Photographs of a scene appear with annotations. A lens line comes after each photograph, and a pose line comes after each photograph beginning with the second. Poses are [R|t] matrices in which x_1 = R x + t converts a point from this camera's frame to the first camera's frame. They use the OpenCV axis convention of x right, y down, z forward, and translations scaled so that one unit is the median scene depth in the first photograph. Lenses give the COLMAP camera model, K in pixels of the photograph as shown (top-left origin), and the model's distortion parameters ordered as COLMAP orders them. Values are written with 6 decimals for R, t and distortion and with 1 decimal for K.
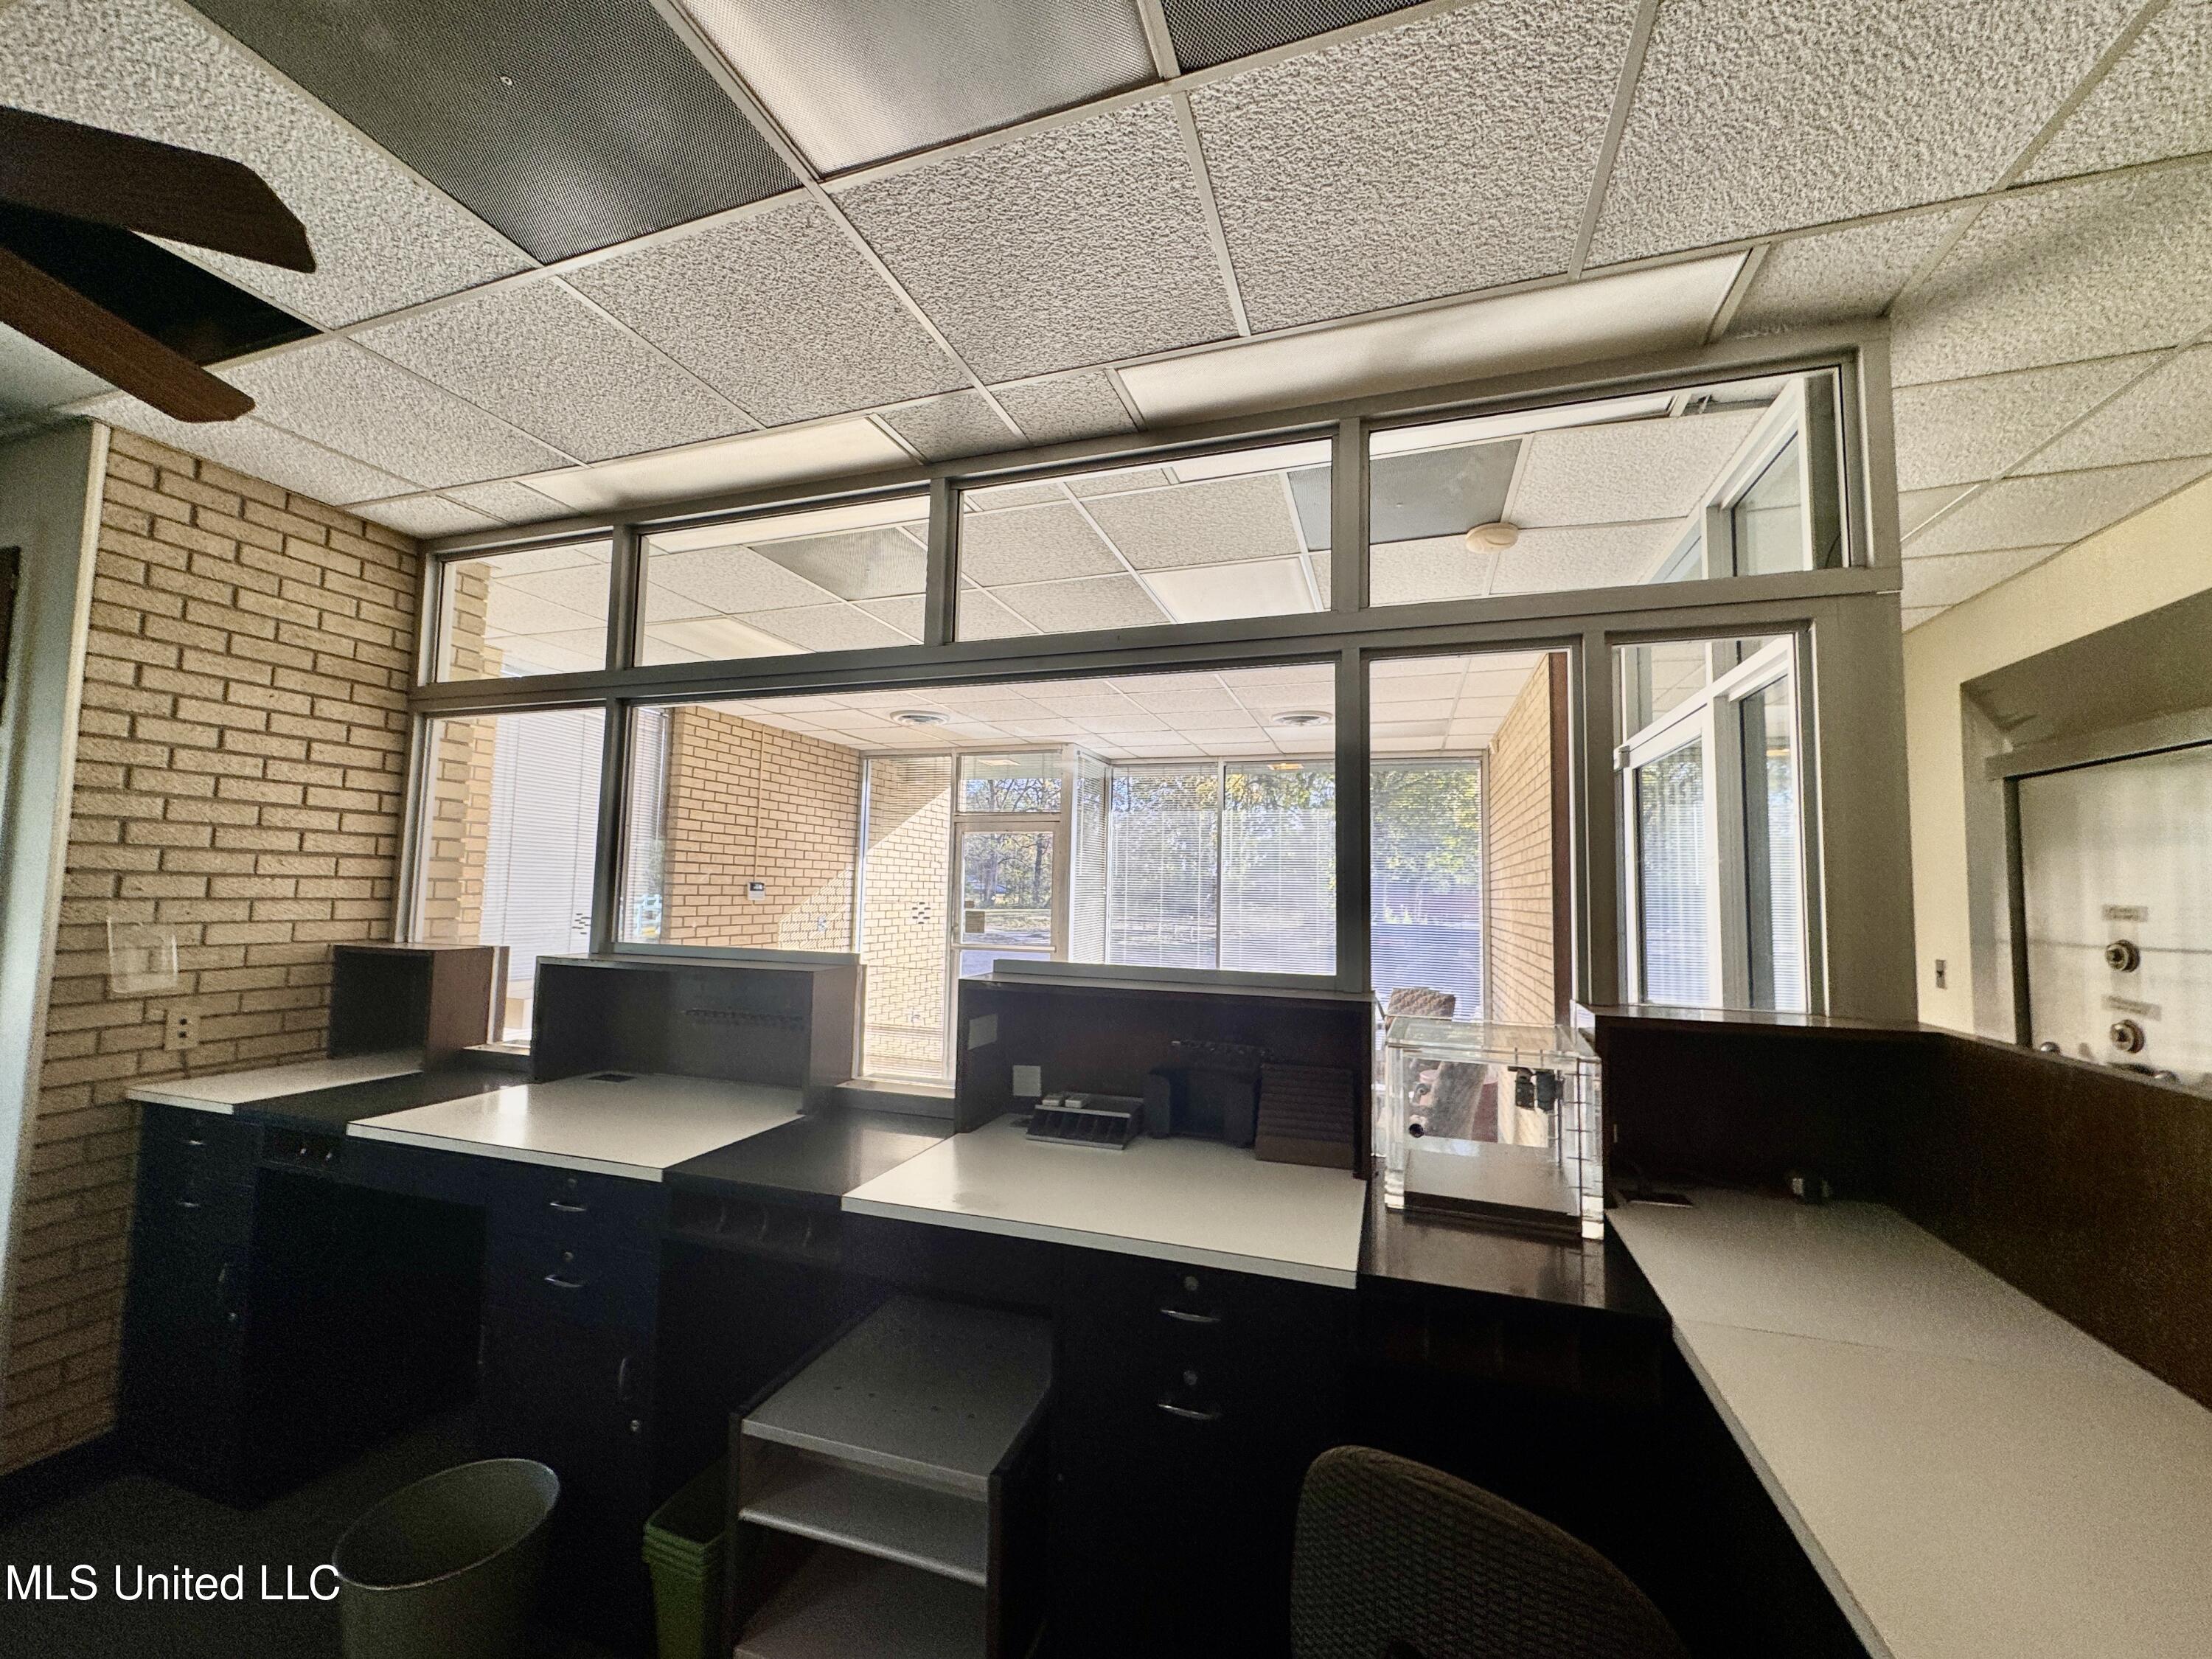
lens RADIAL K [[879.6, 0, 1108.4], [0, 879.6, 825.0], [0, 0, 1]] dist [-0.002785, 0.000111]
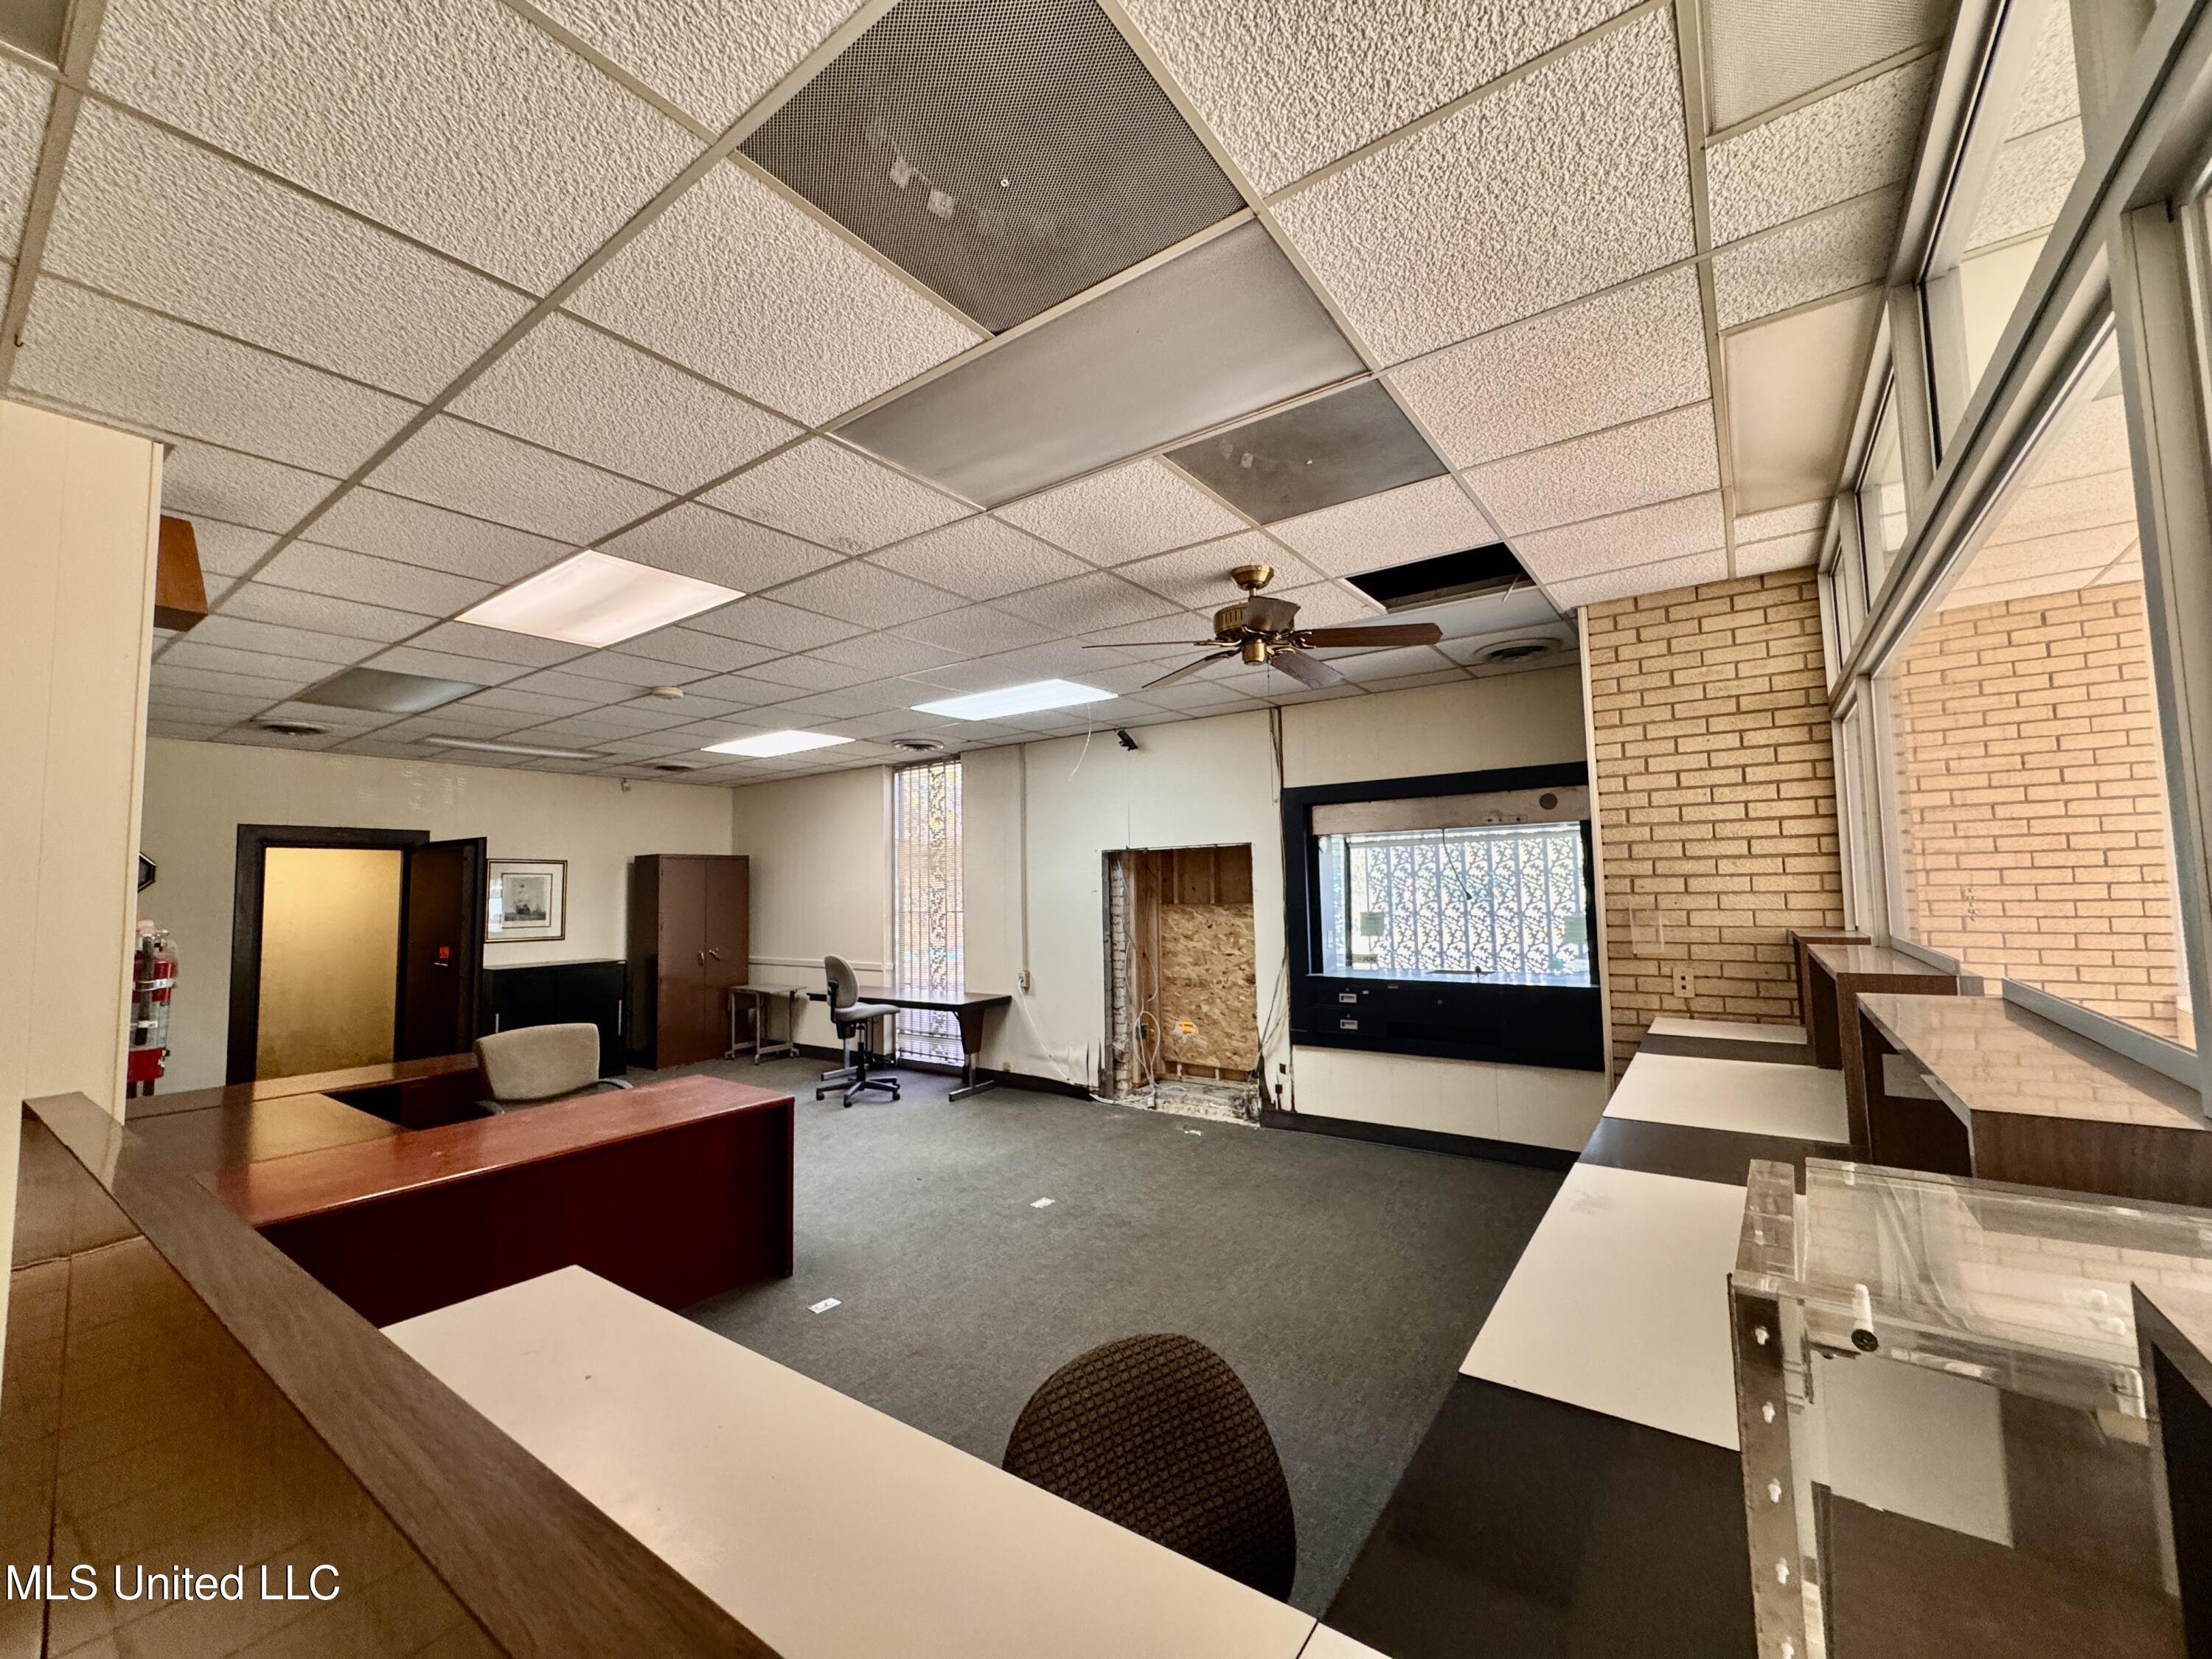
lens RADIAL K [[879.6, 0, 1106.0], [0, 879.6, 828.3], [0, 0, 1]] dist [-0.002785, 0.000111]
pose [[-0.297007, -0.077798, -0.951701, 0.569928], [0.088046, 0.990198, -0.108422, 0.048803], [0.950807, -0.115996, -0.287246, 0.493821]]
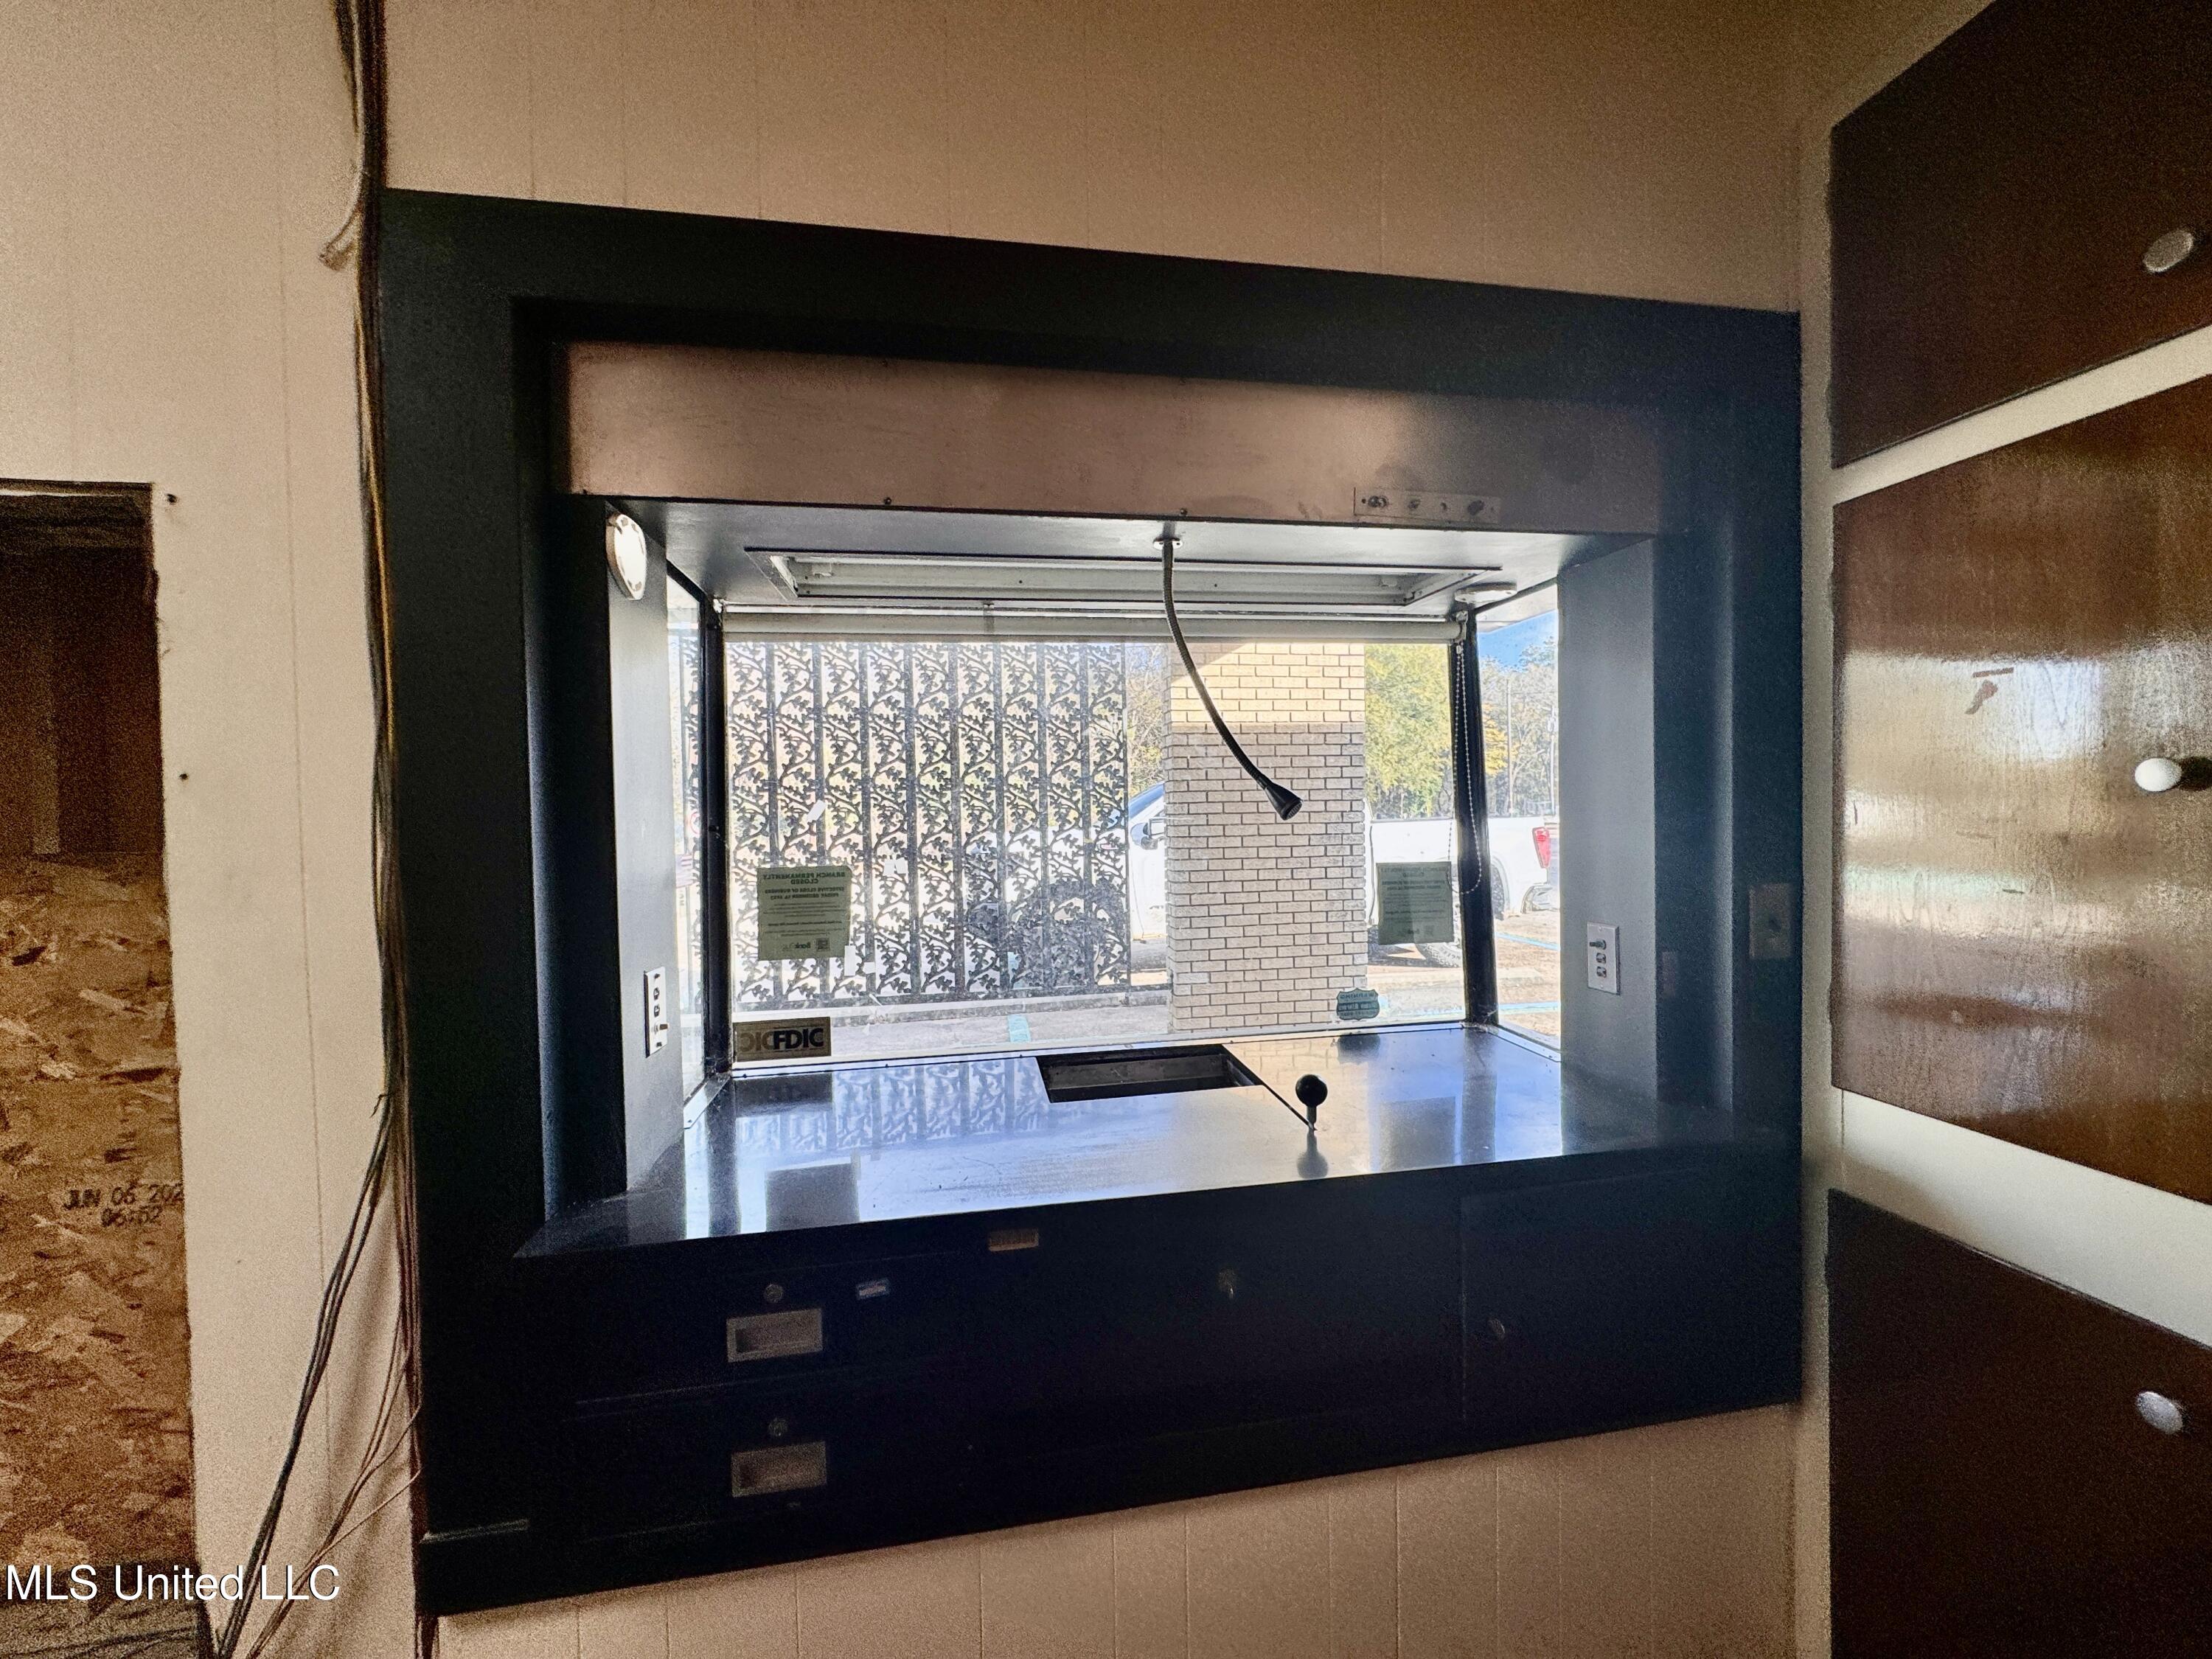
lens RADIAL K [[879.6, 0, 1121.9], [0, 879.6, 831.0], [0, 0, 1]] dist [-0.002785, 0.000111]
pose [[0.478942, -0.013806, -0.877738, -1.138879], [0.096367, 0.994660, 0.036938, 0.046194], [0.872541, -0.102276, 0.477715, 0.367371]]
